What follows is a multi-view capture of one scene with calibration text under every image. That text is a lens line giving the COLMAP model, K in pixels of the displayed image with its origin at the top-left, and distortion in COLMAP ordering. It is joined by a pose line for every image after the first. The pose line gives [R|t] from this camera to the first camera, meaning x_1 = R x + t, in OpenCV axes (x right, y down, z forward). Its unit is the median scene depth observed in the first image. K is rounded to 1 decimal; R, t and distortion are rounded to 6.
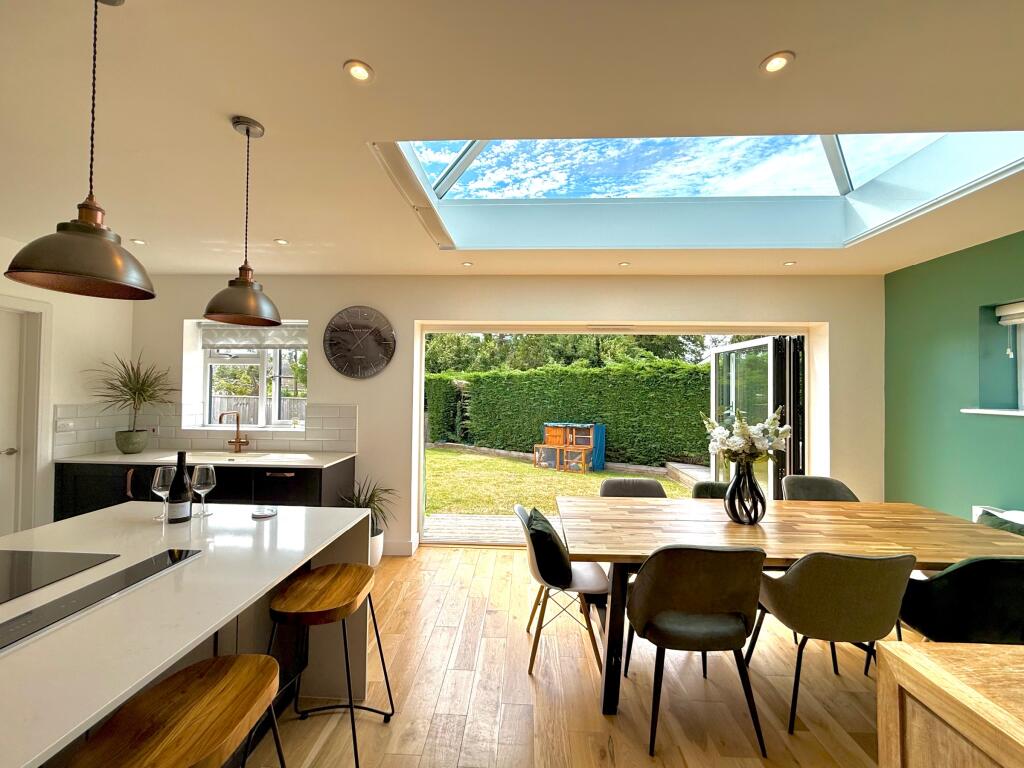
lens RADIAL K [[410.2, 0, 501.5], [0, 410.2, 382.0], [0, 0, 1]] dist [-0.003574, 0.000626]
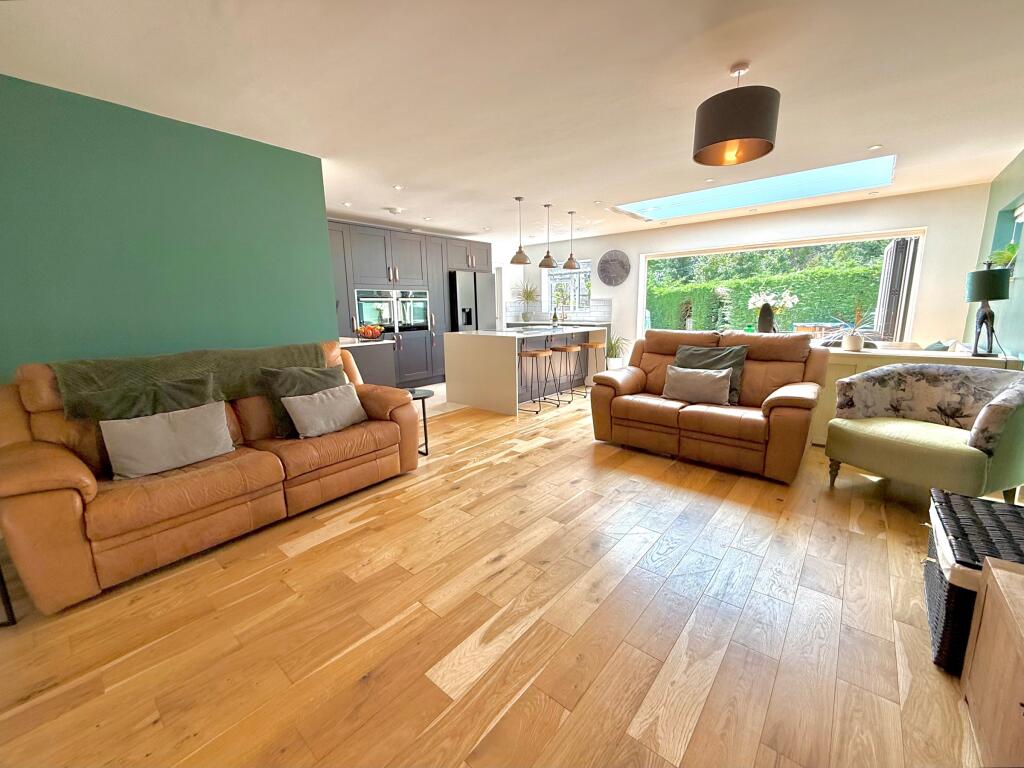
lens RADIAL K [[410.2, 0, 509.0], [0, 410.2, 379.3], [0, 0, 1]] dist [-0.003574, 0.000626]
pose [[0.790331, 0.083454, -0.606970, 0.498594], [0.036489, 0.982510, 0.182600, 0.053866], [0.611592, -0.166462, 0.773463, -0.937943]]
